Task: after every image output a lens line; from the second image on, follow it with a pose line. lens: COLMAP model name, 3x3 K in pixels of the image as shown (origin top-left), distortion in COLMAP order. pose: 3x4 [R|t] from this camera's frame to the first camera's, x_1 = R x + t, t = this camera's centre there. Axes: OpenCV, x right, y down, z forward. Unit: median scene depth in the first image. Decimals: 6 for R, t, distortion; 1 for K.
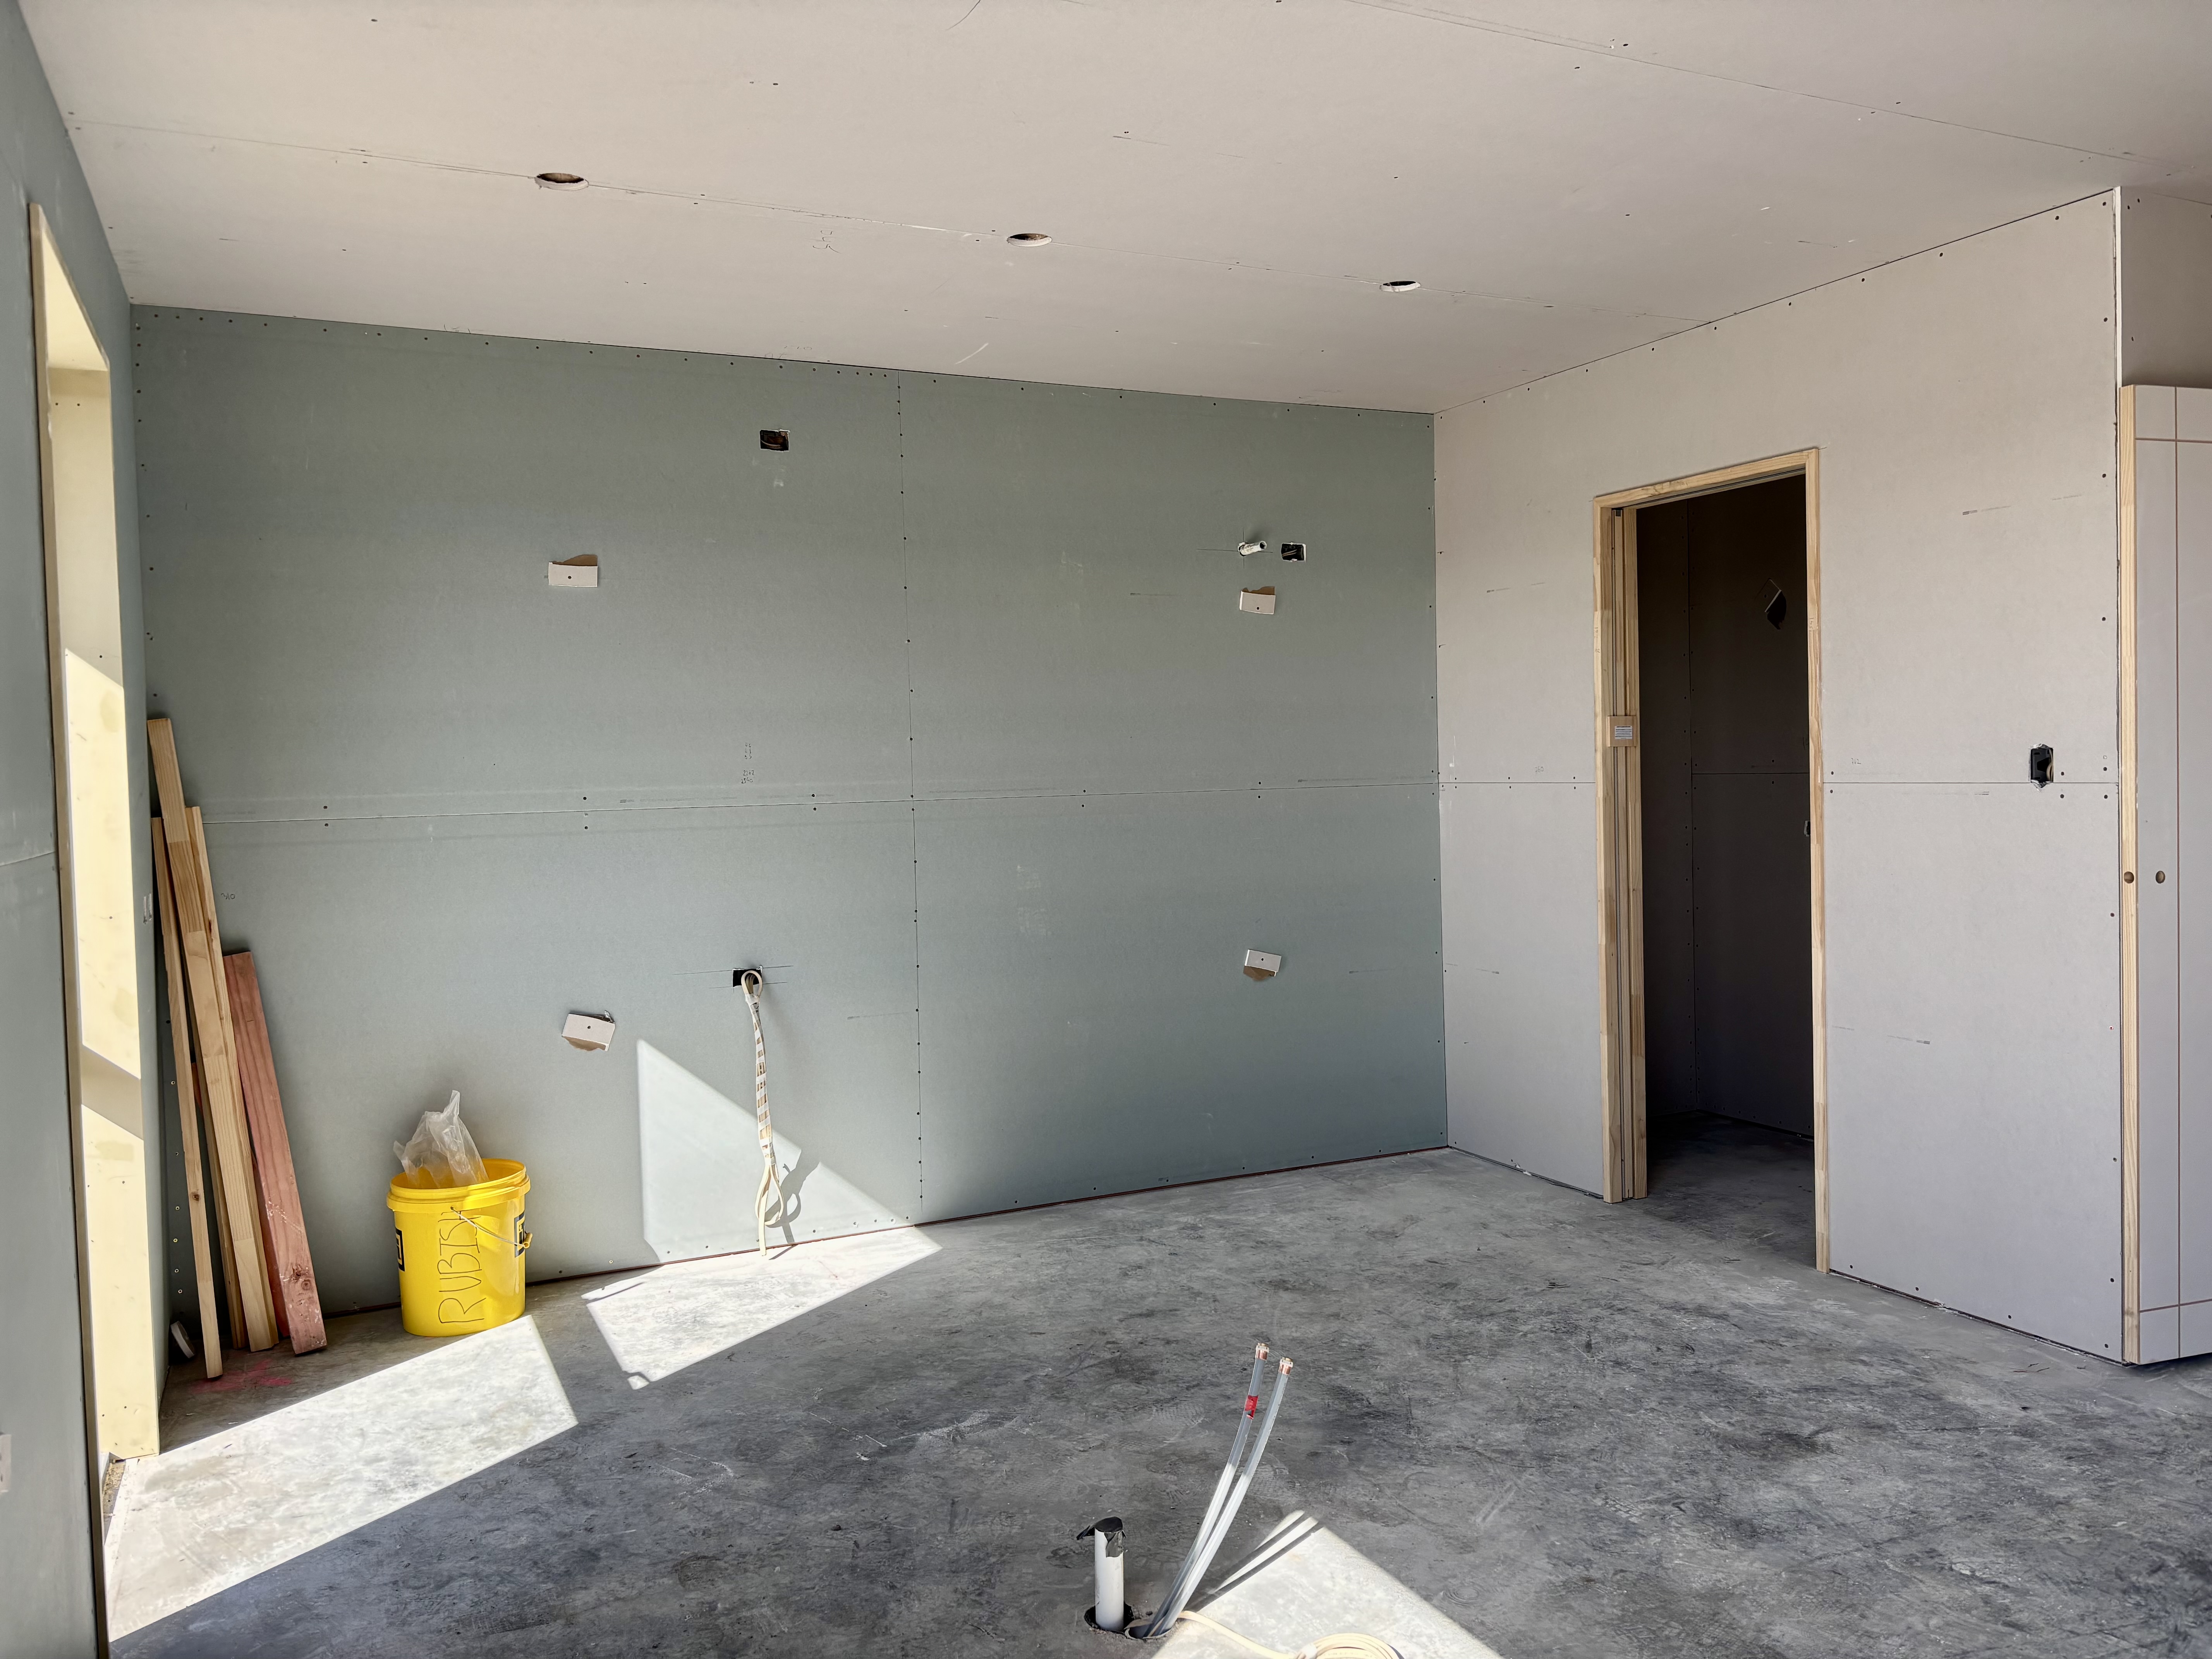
lens RADIAL K [[1686.2, 0, 1106.0], [0, 1686.2, 829.5], [0, 0, 1]] dist [0.030004, -0.003872]
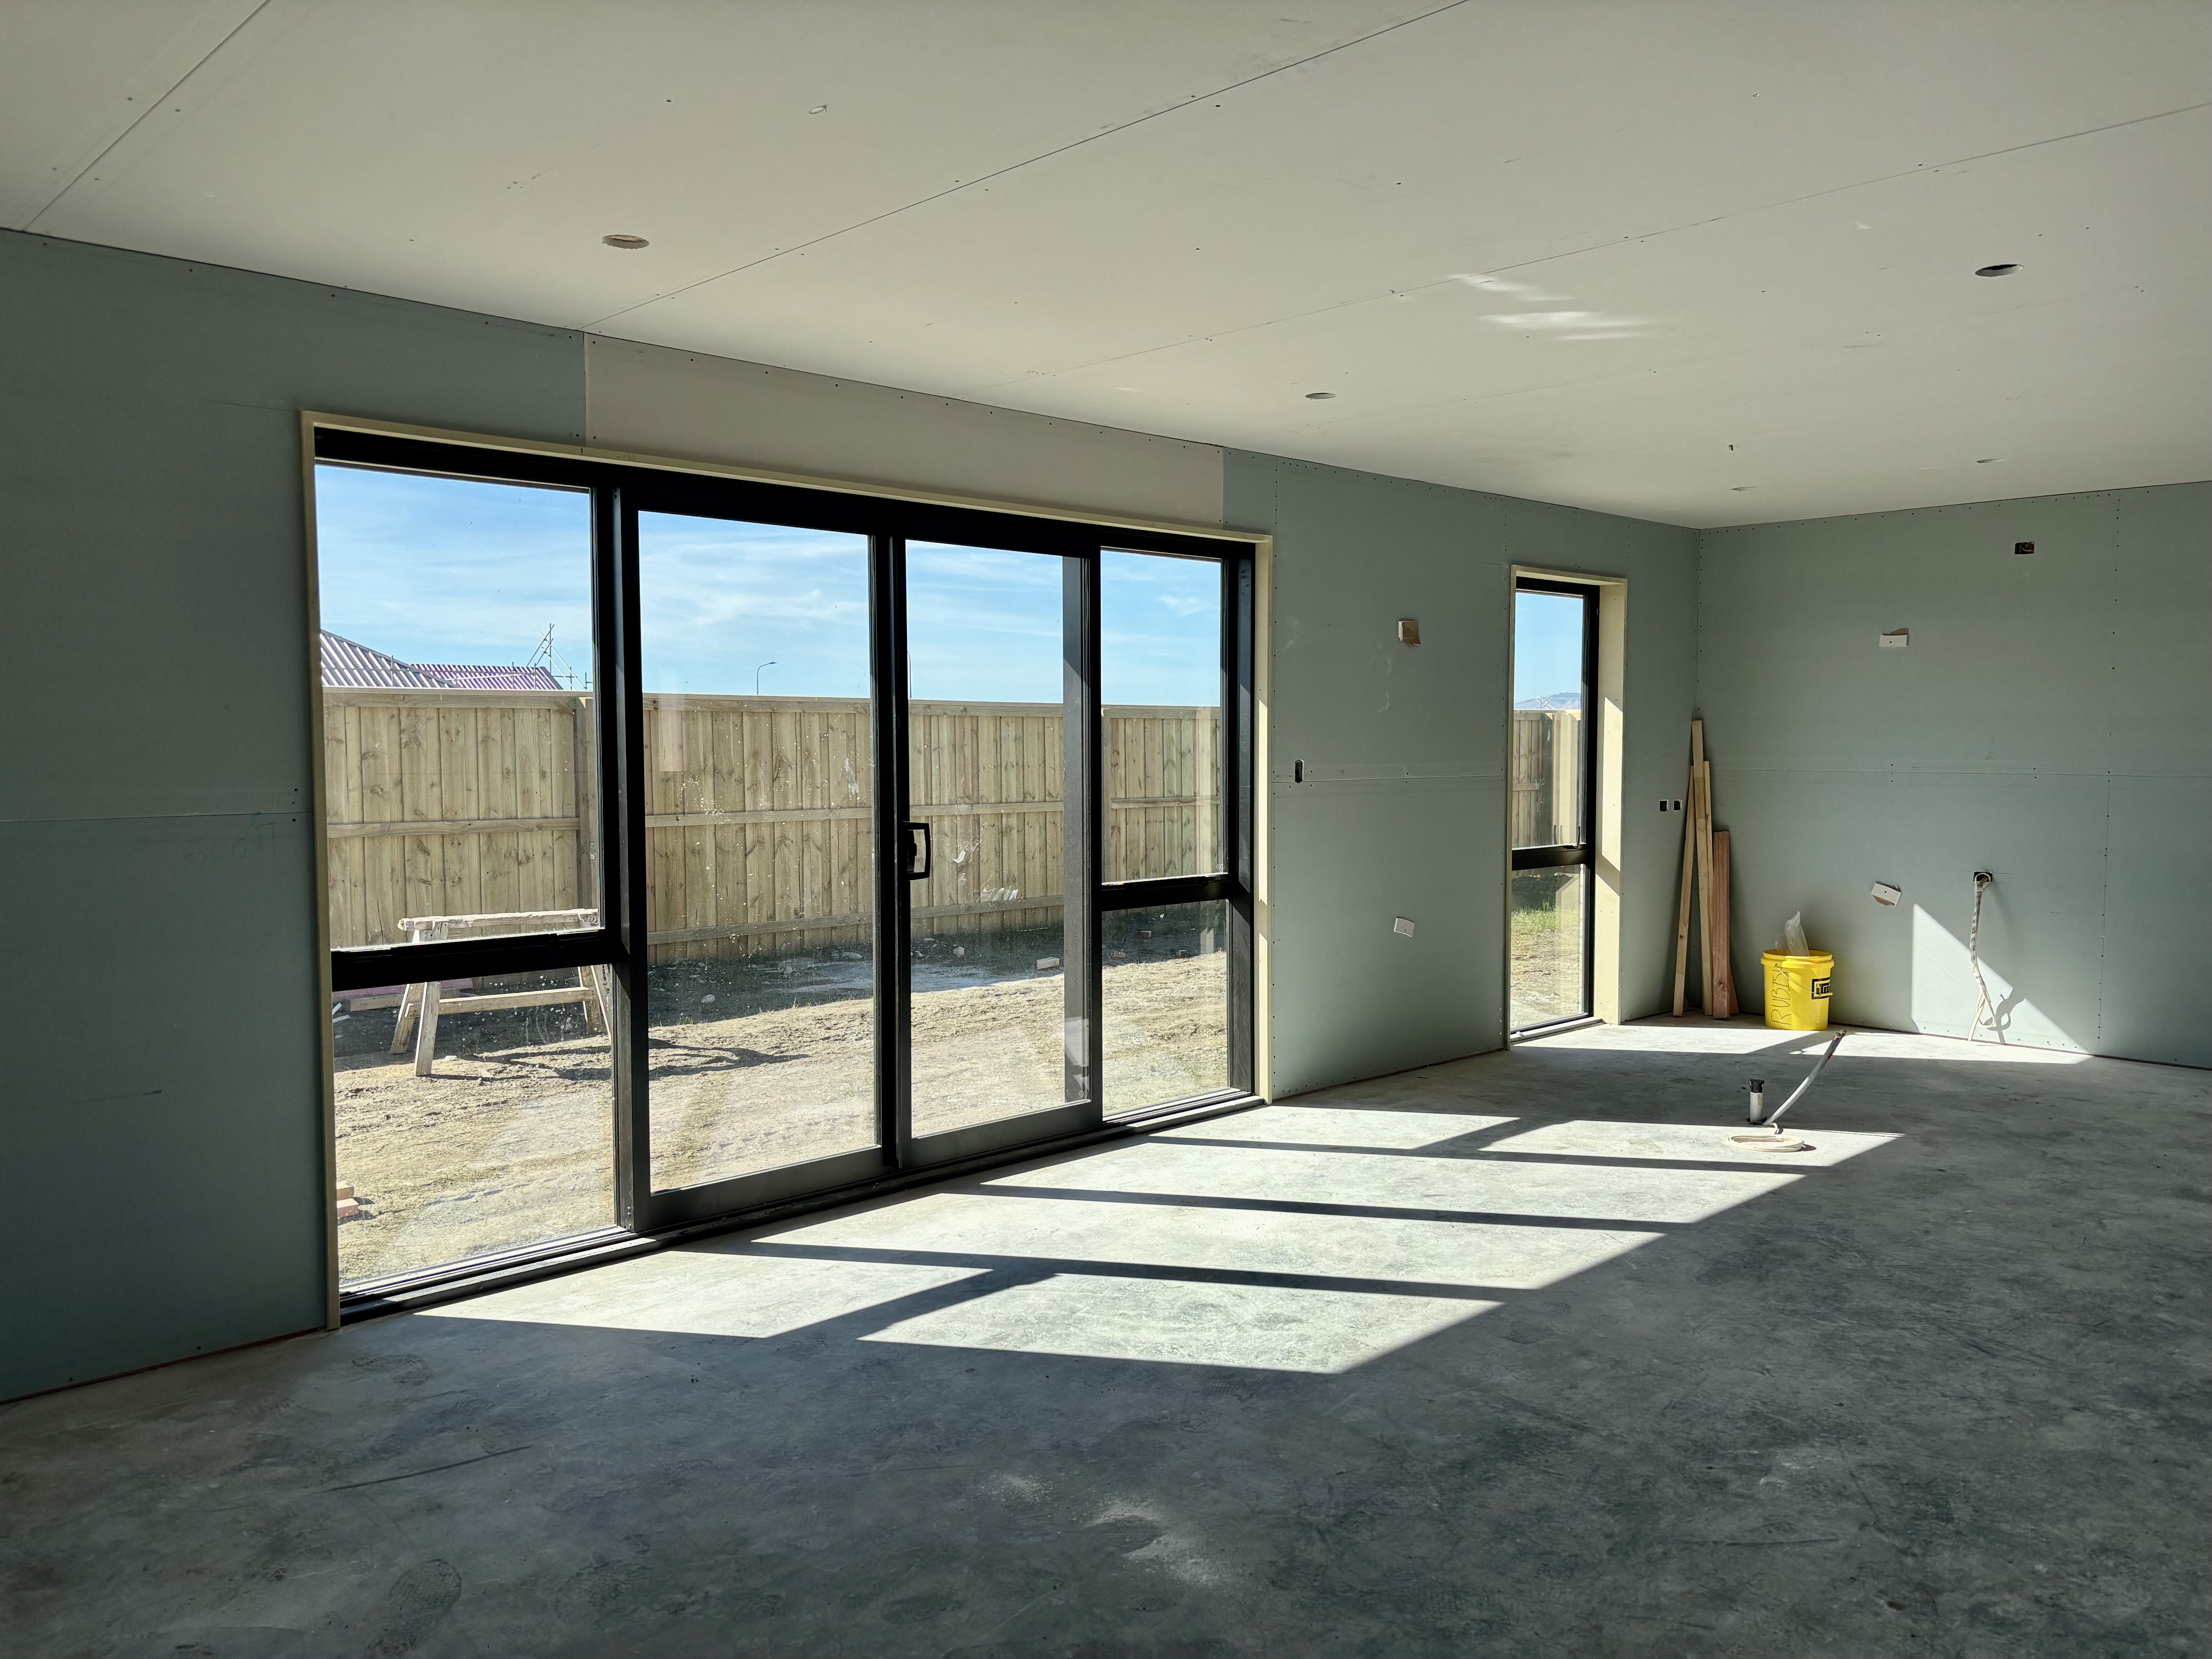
lens RADIAL K [[1686.2, 0, 1106.0], [0, 1686.2, 829.5], [0, 0, 1]] dist [0.030004, -0.003872]
pose [[0.318687, 0.079095, -0.944554, 1.239426], [-0.045819, 0.996633, 0.067997, -0.037163], [0.946752, 0.021609, 0.321238, -0.403243]]
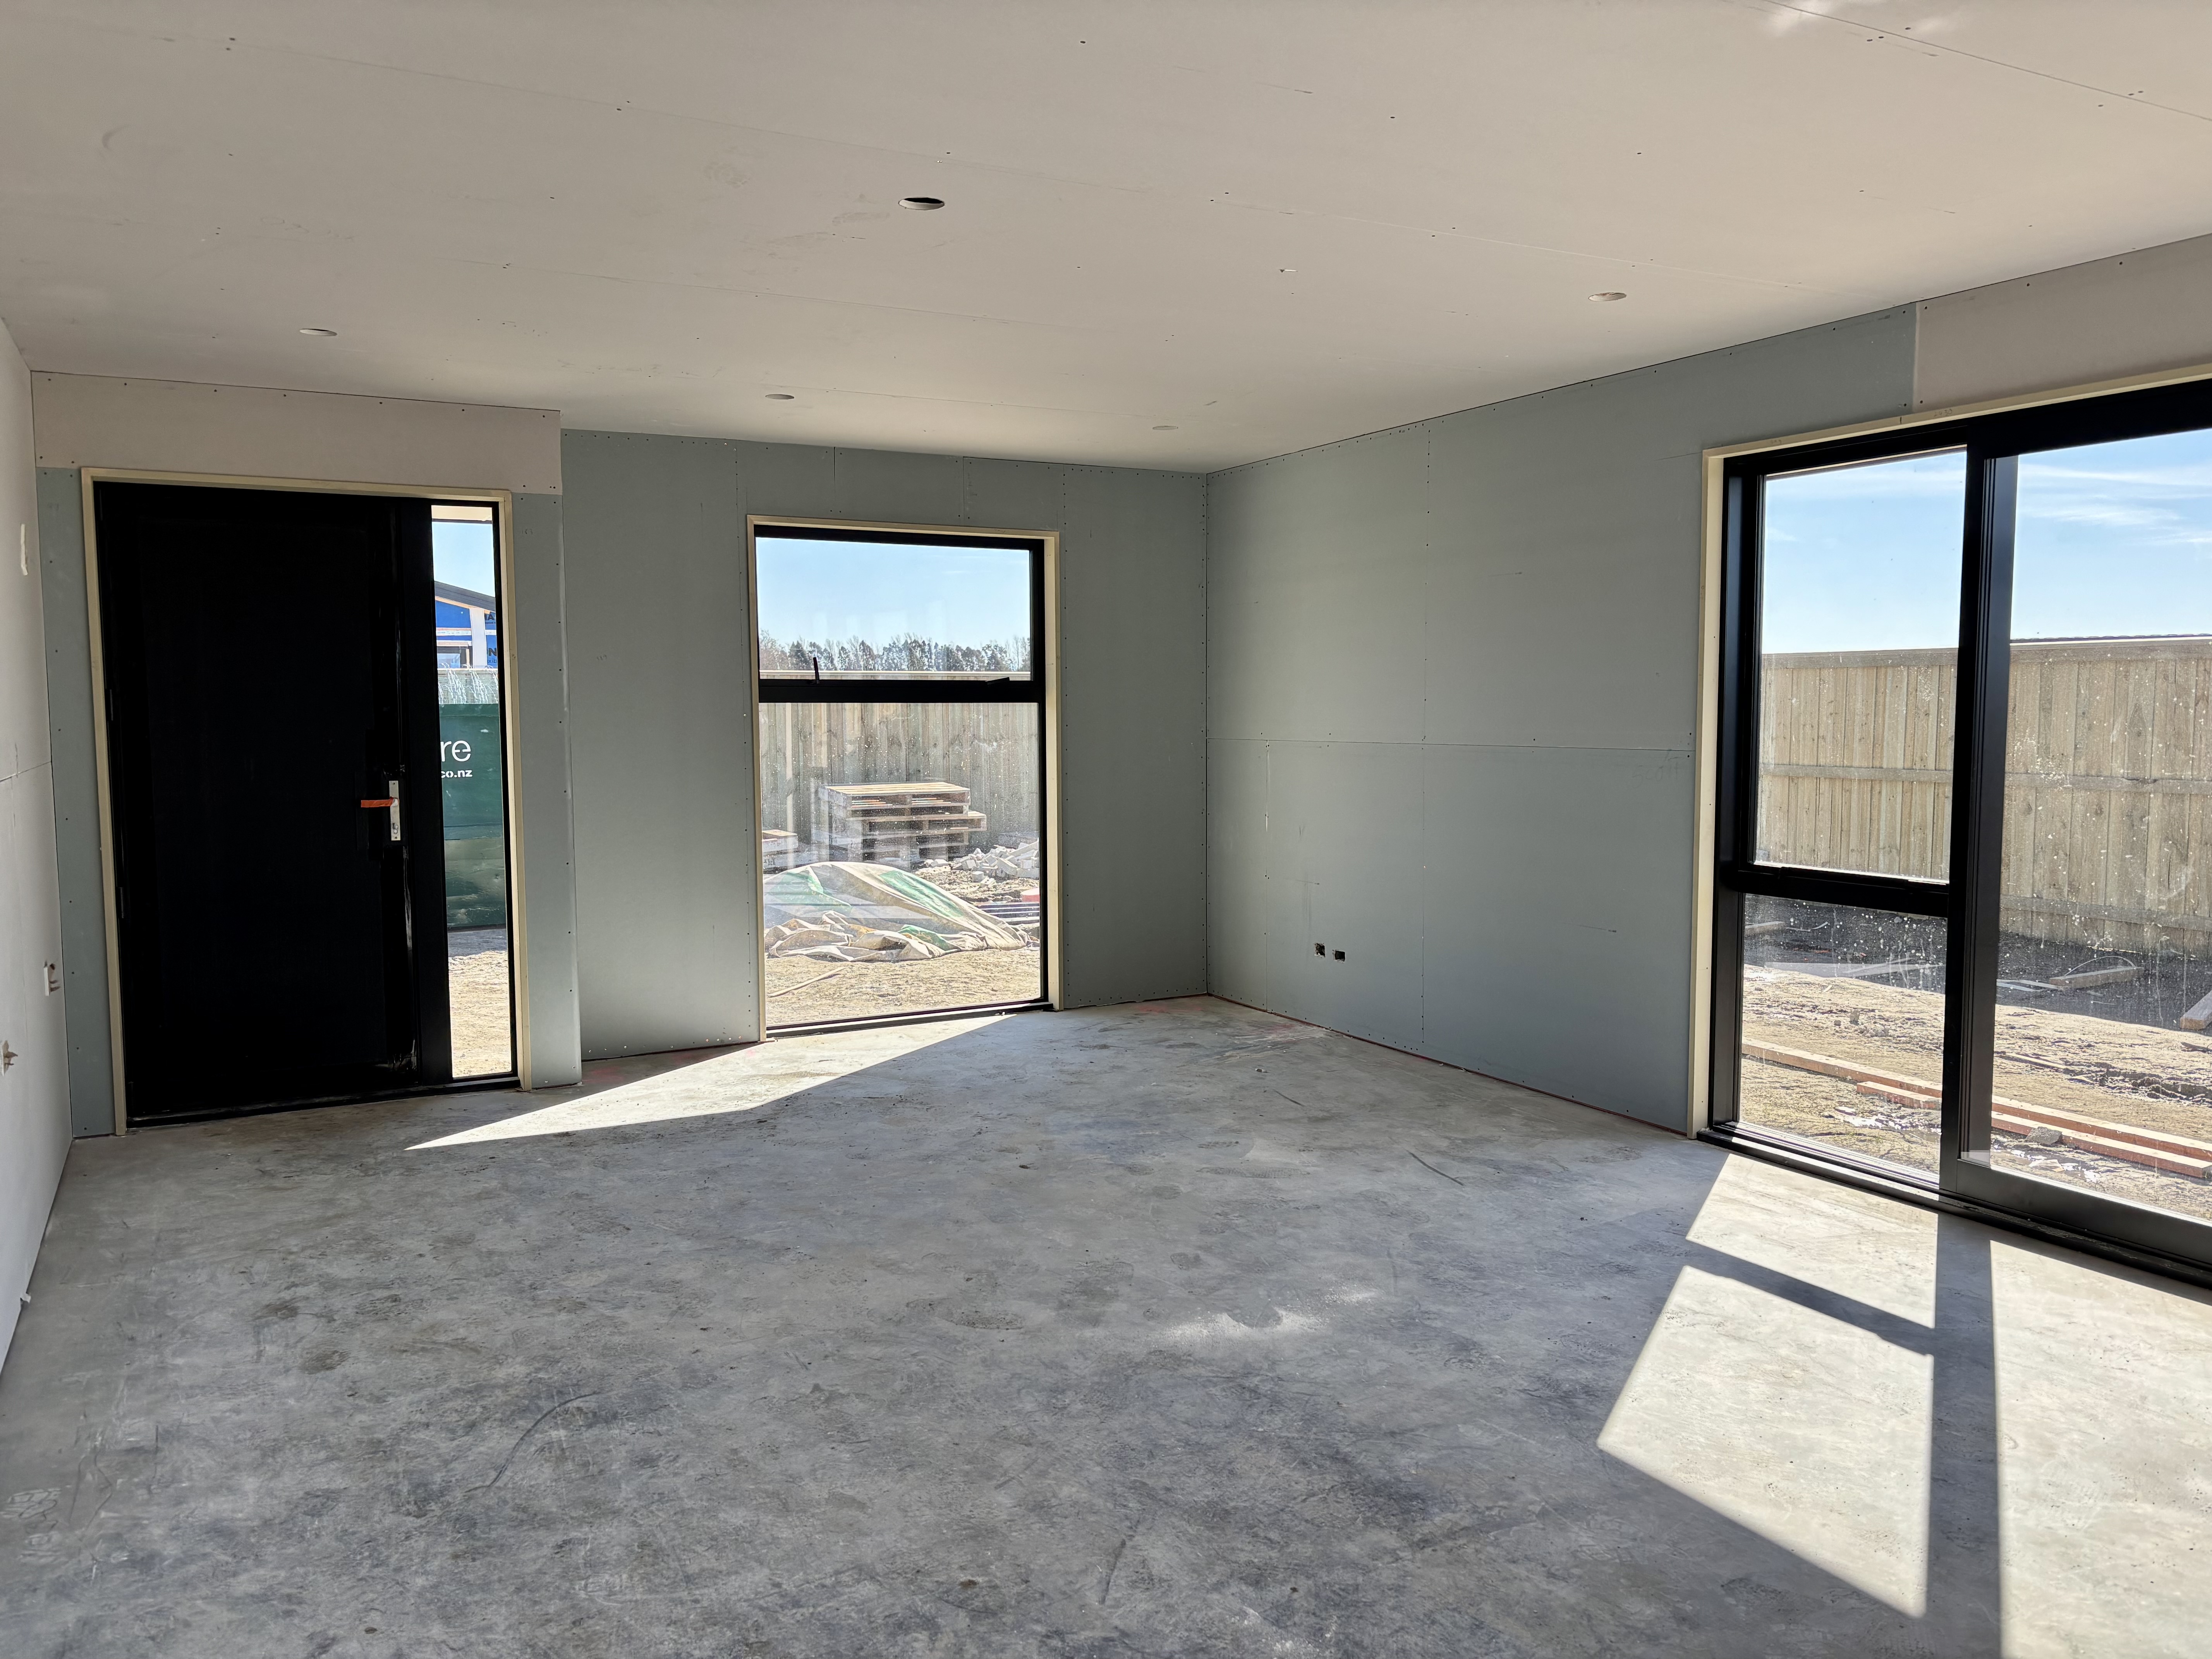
lens RADIAL K [[1611.7, 0, 1052.8], [0, 1611.7, 827.5], [0, 0, 1]] dist [0.006694, -0.000697]
pose [[-0.999094, 0.035398, -0.023609, 0.689088], [0.032357, 0.992403, 0.118695, -0.065211], [0.027631, 0.117823, -0.992650, 0.723233]]
